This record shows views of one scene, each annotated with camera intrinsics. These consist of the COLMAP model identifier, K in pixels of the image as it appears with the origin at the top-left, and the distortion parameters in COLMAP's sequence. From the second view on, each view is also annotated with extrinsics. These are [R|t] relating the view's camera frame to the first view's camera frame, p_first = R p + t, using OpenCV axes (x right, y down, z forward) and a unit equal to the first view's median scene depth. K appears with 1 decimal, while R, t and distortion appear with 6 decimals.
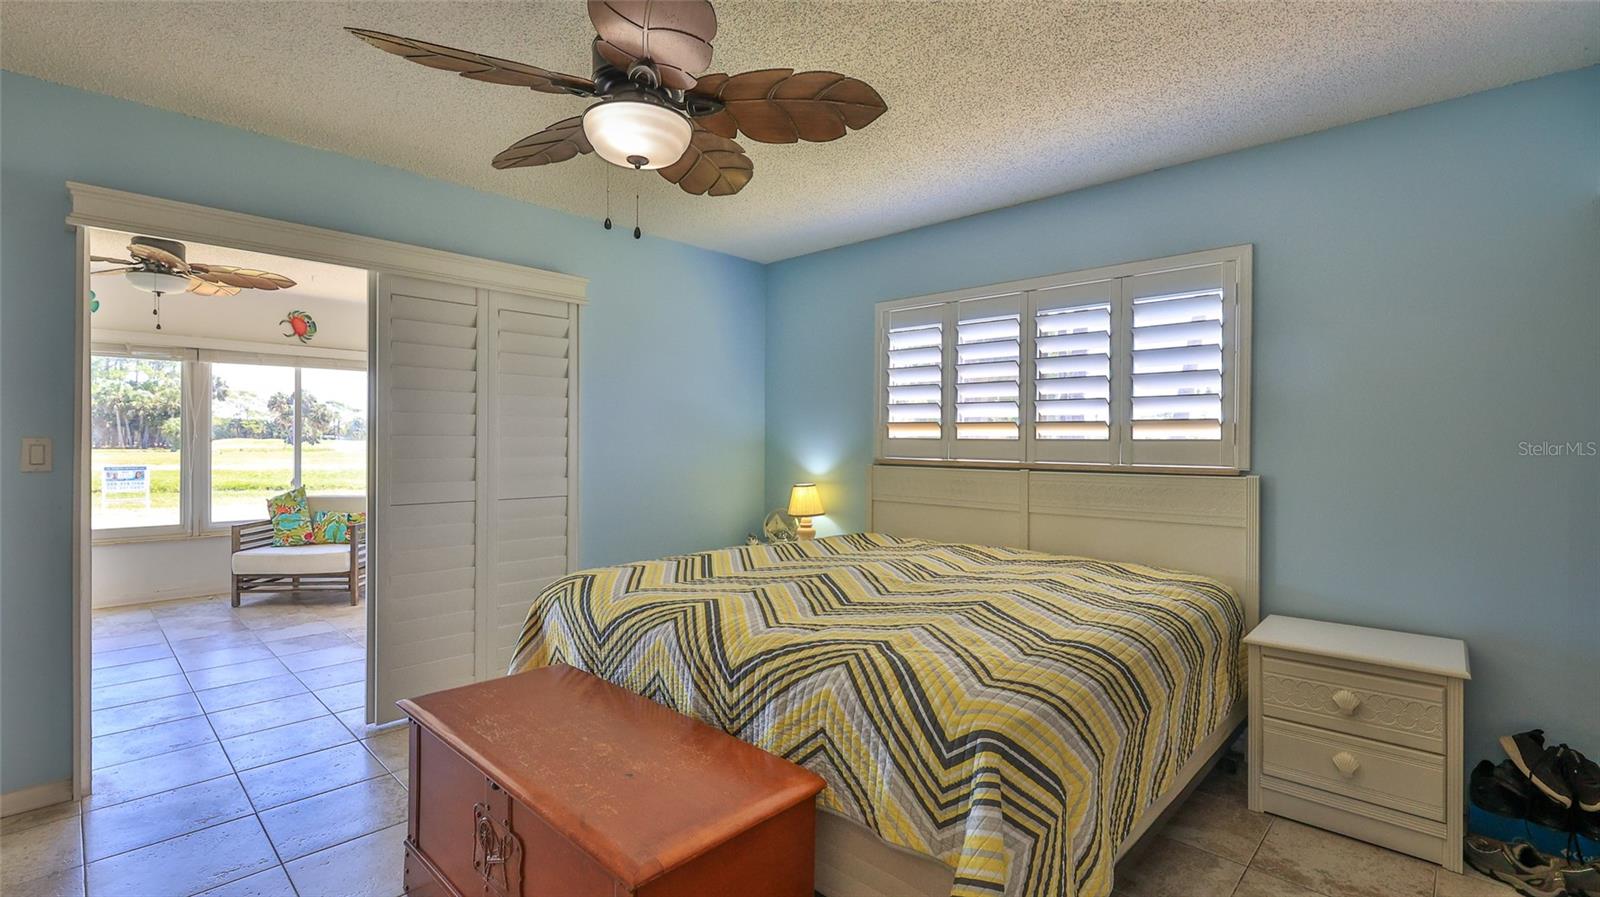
lens RADIAL K [[707.3, 0, 802.1], [0, 707.3, 450.1], [0, 0, 1]] dist [-0.000615, -0.000071]
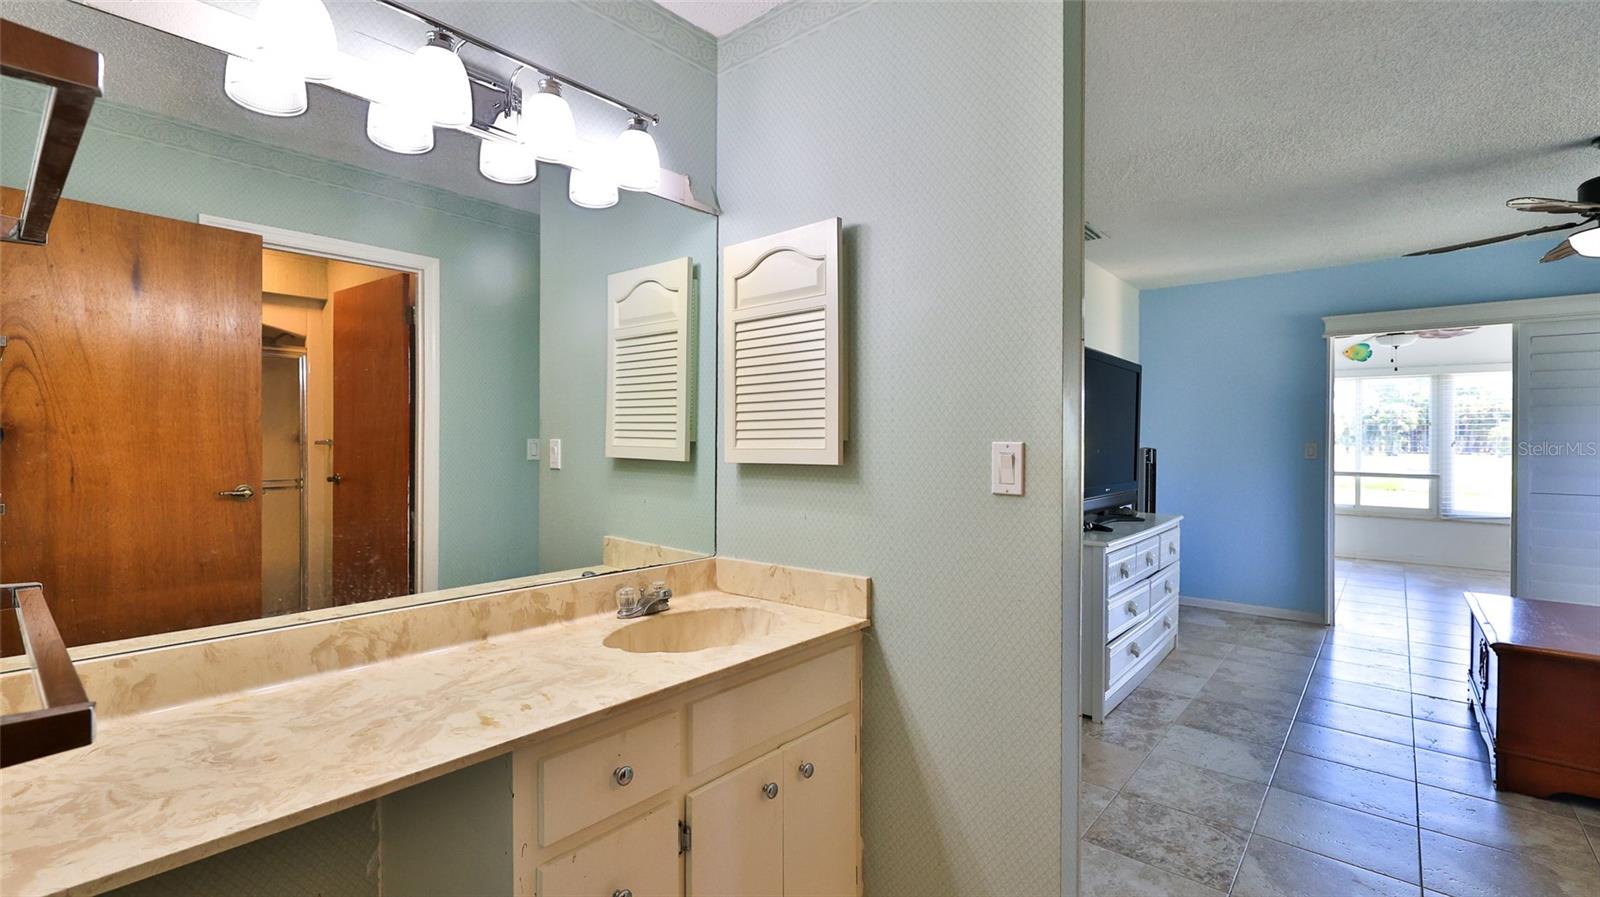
lens RADIAL K [[707.3, 0, 799.2], [0, 707.3, 447.5], [0, 0, 1]] dist [-0.000615, -0.000071]
pose [[0.055050, 0.001206, -0.998483, 0.490702], [-0.012348, 0.999924, 0.000527, 0.008103], [0.998407, 0.012300, 0.055061, -0.330320]]
